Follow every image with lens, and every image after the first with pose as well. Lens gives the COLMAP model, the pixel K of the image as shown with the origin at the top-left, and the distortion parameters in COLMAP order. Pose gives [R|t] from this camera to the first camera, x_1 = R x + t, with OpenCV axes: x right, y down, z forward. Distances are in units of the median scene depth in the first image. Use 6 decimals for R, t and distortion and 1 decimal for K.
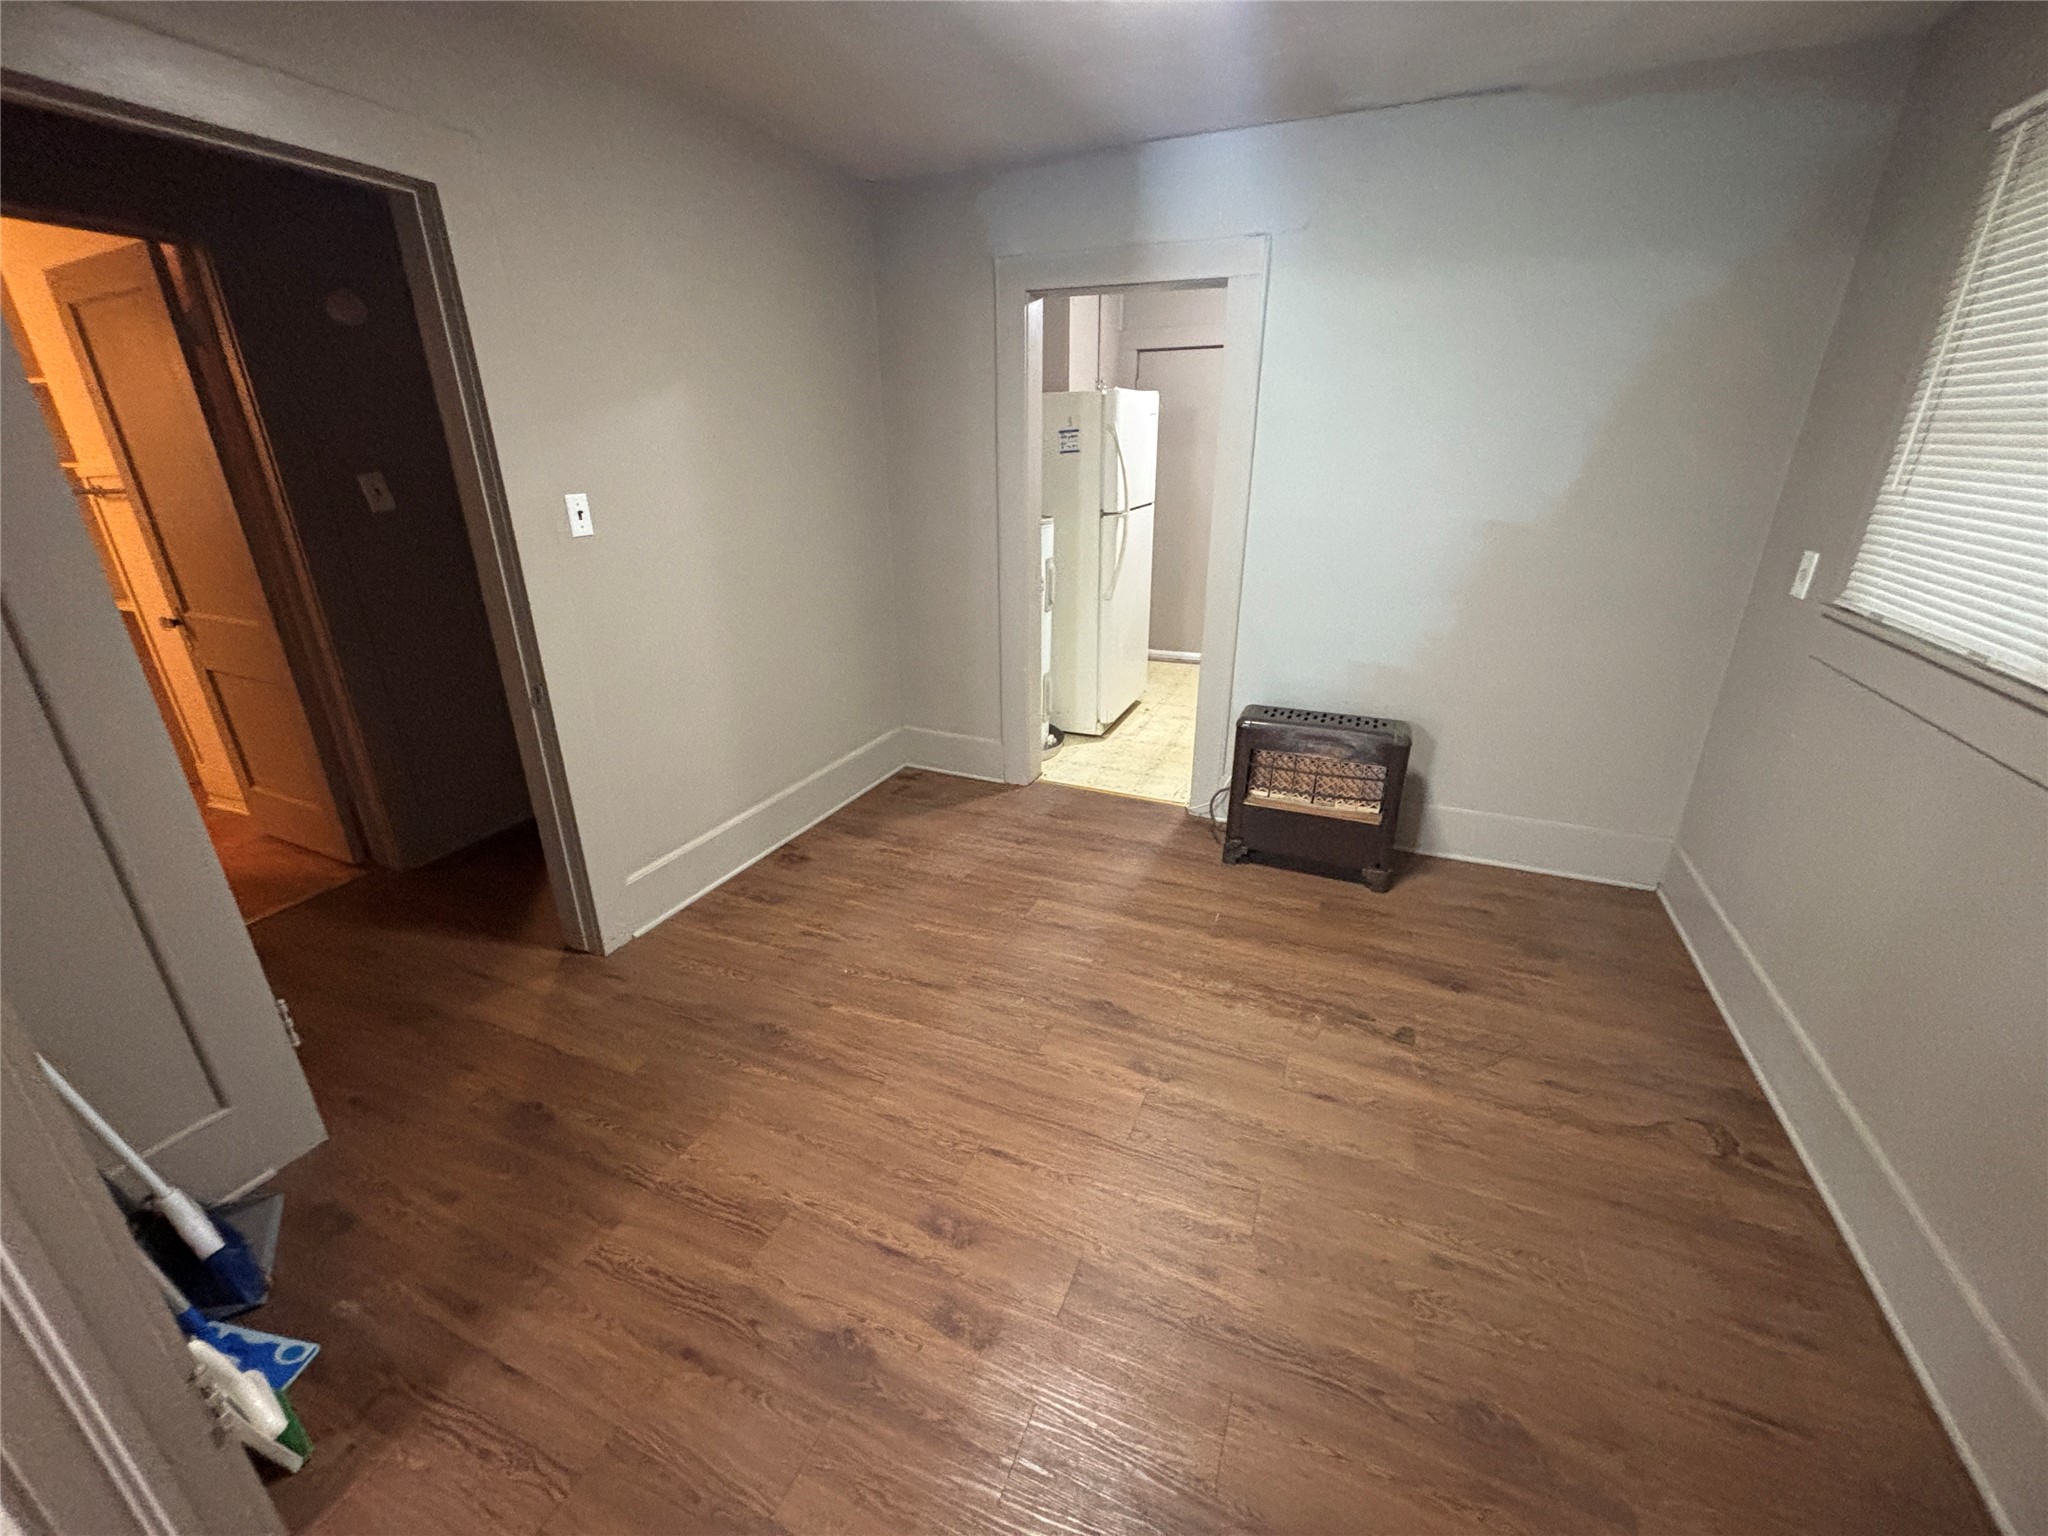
lens RADIAL K [[828.3, 0, 1029.4], [0, 828.3, 768.9], [0, 0, 1]] dist [0.001980, 0.000584]
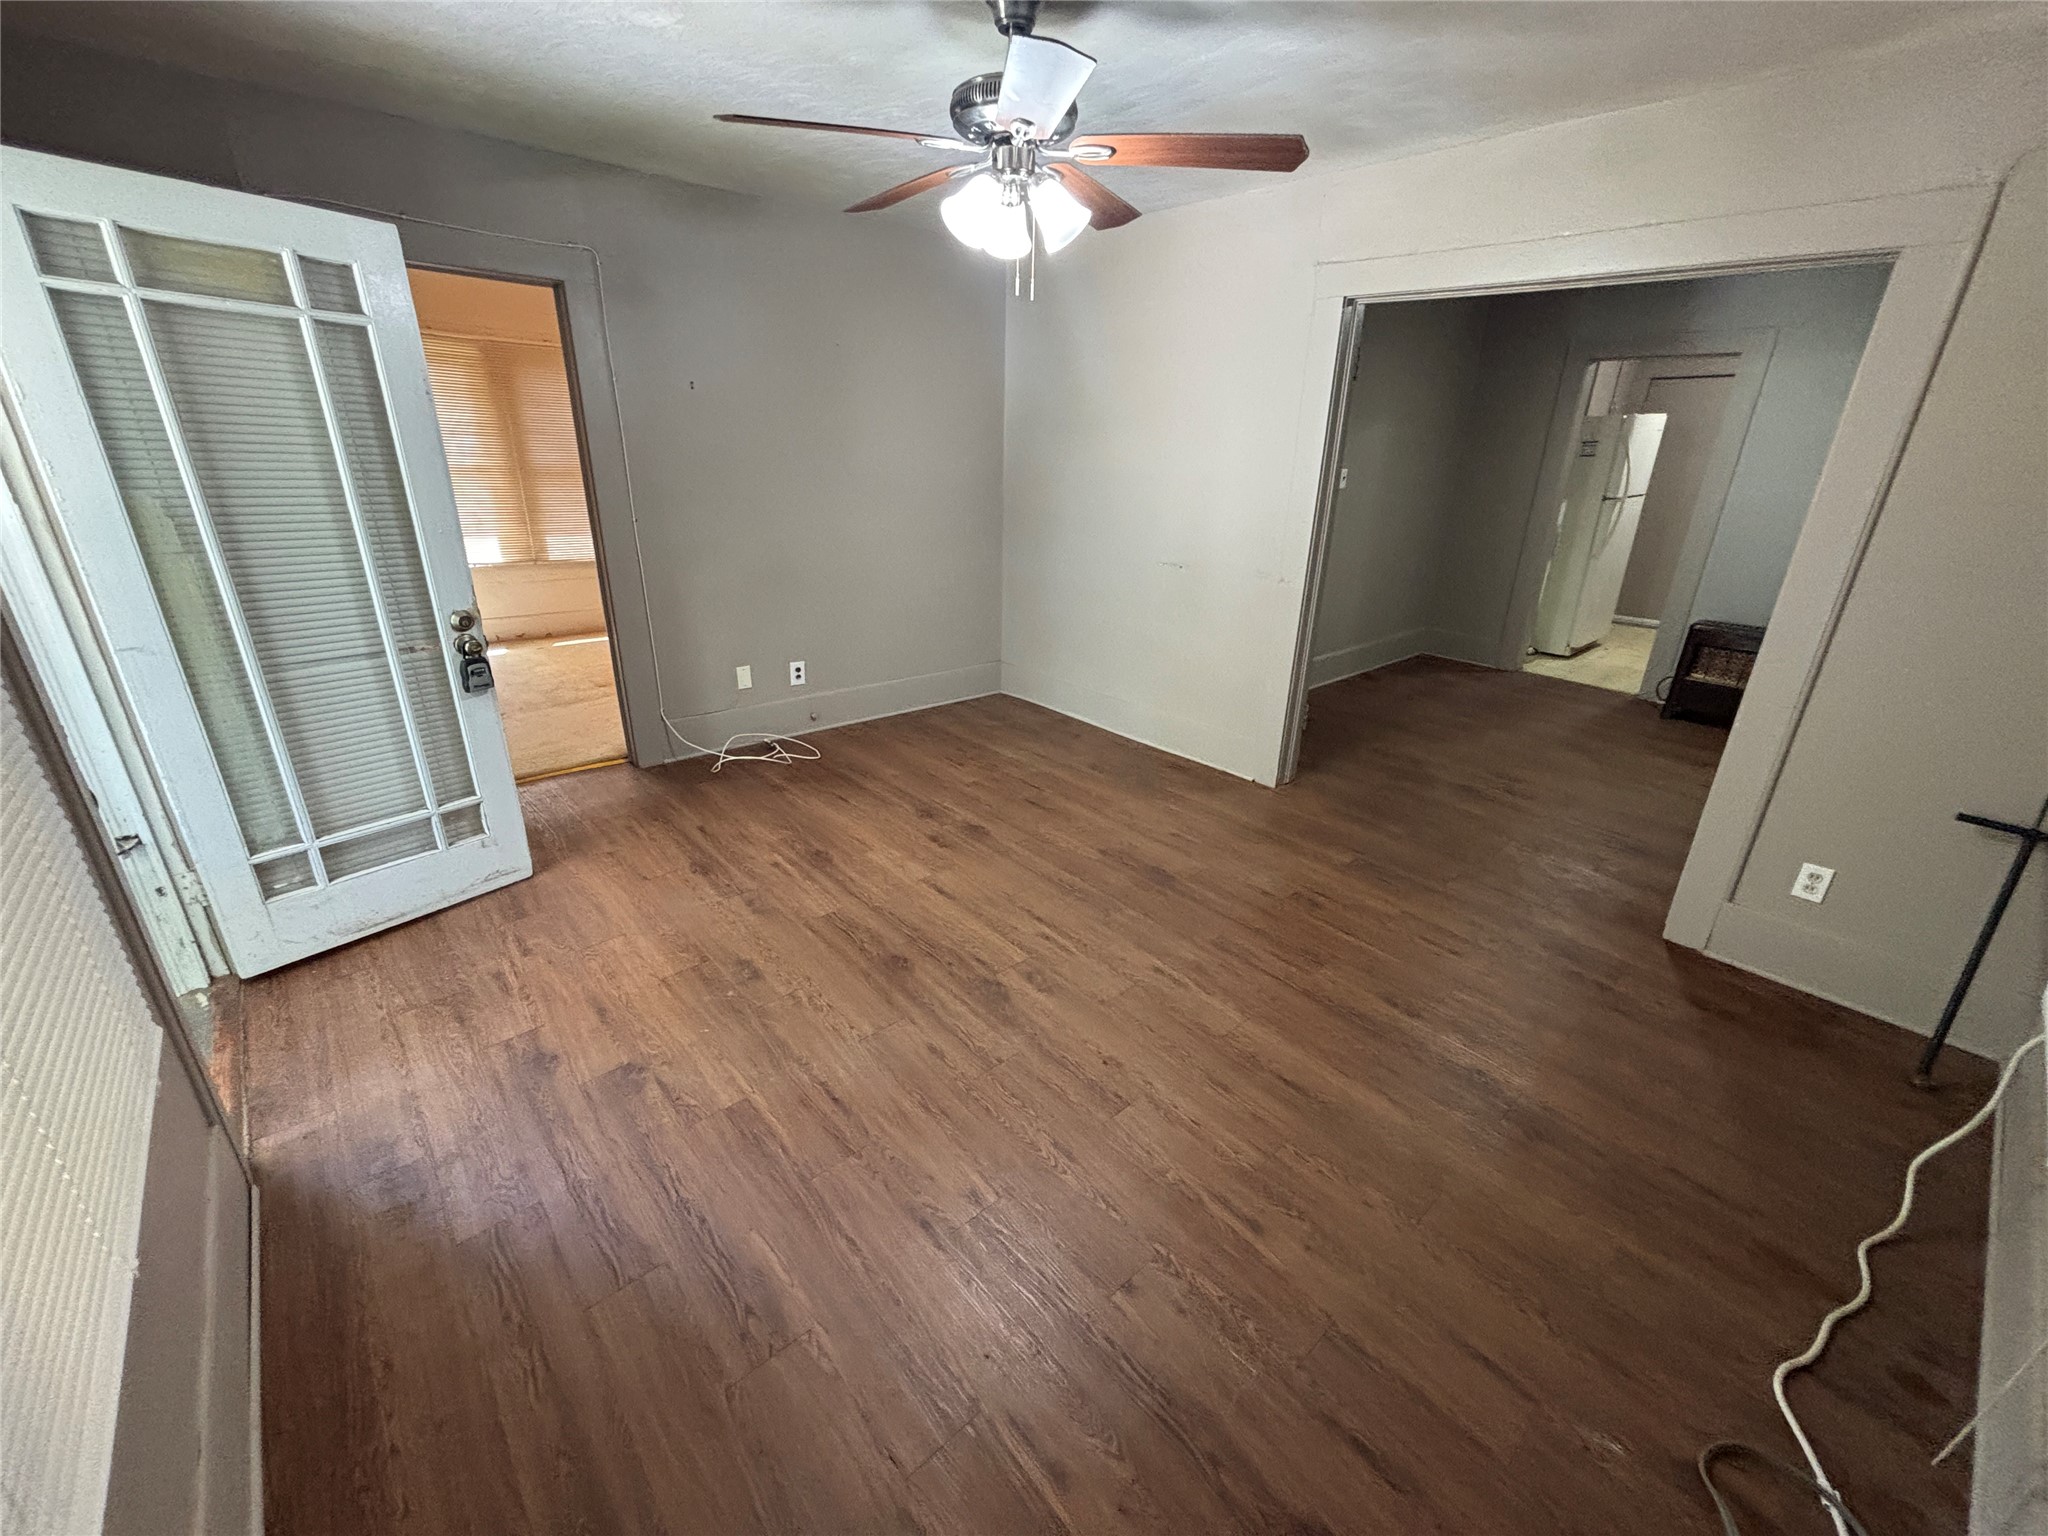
lens RADIAL K [[828.3, 0, 1032.4], [0, 828.3, 764.6], [0, 0, 1]] dist [0.001980, 0.000584]
pose [[0.901058, 0.174436, -0.397073, -0.274158], [-0.176273, 0.983815, 0.032189, 0.491409], [0.396261, 0.040989, 0.917223, -1.250486]]
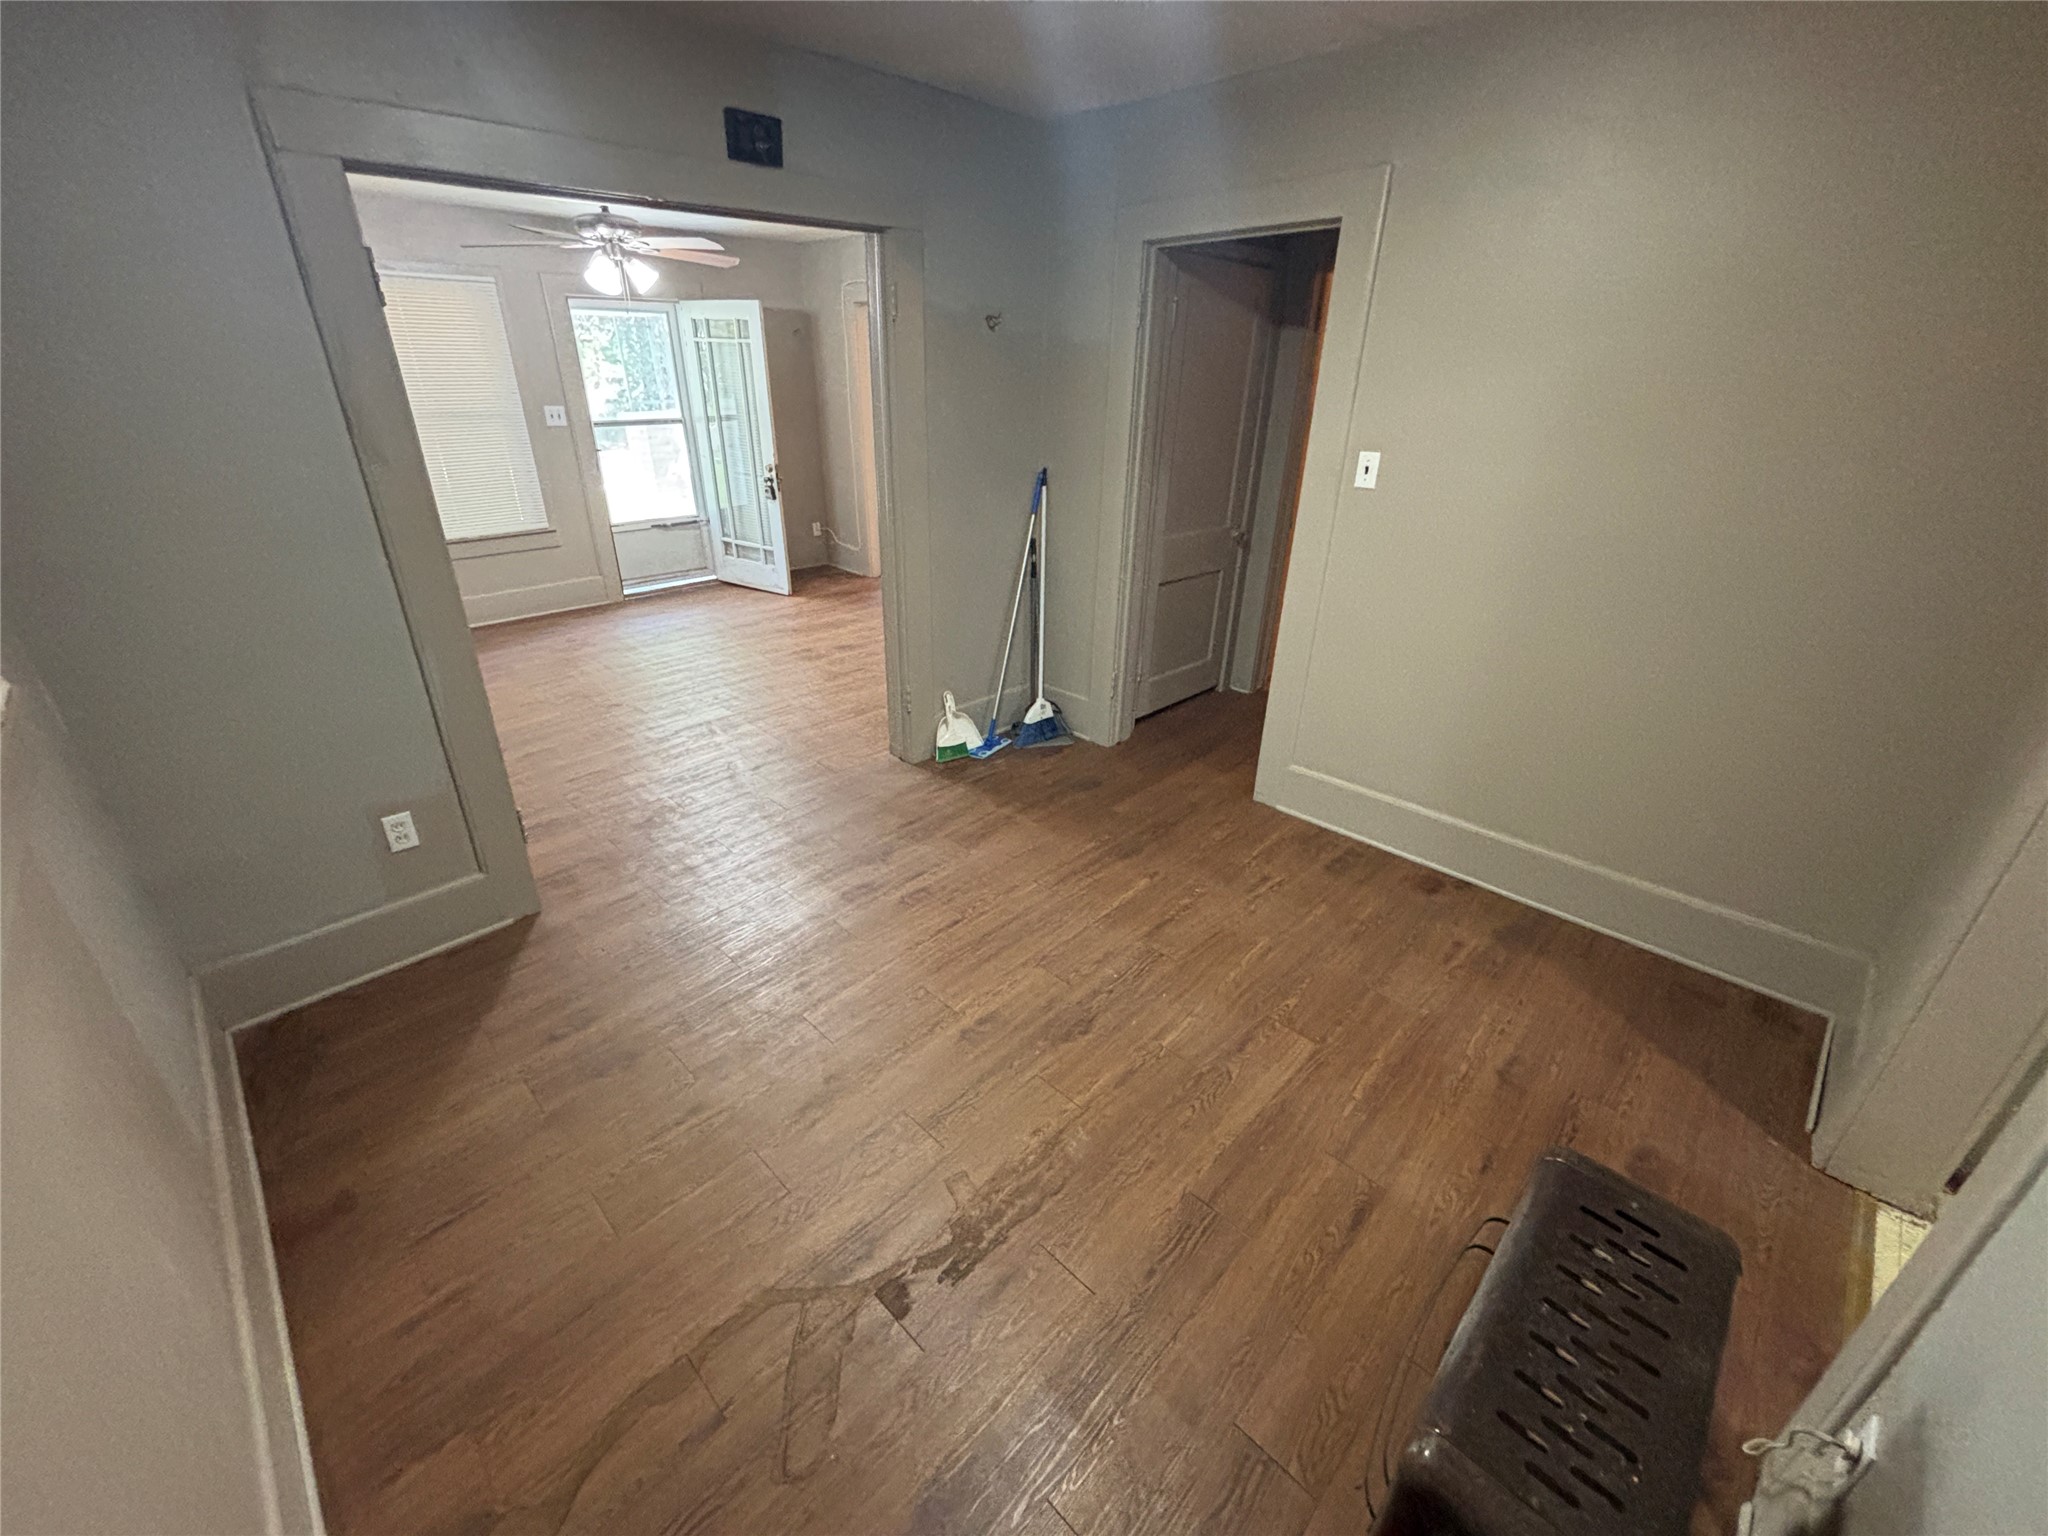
lens RADIAL K [[828.3, 0, 1019.4], [0, 828.3, 773.3], [0, 0, 1]] dist [0.001980, 0.000584]
pose [[-0.375096, 0.399785, -0.836346, 0.811283], [-0.350425, 0.774119, 0.527203, -0.420903], [0.858199, 0.490828, -0.150274, 0.962395]]
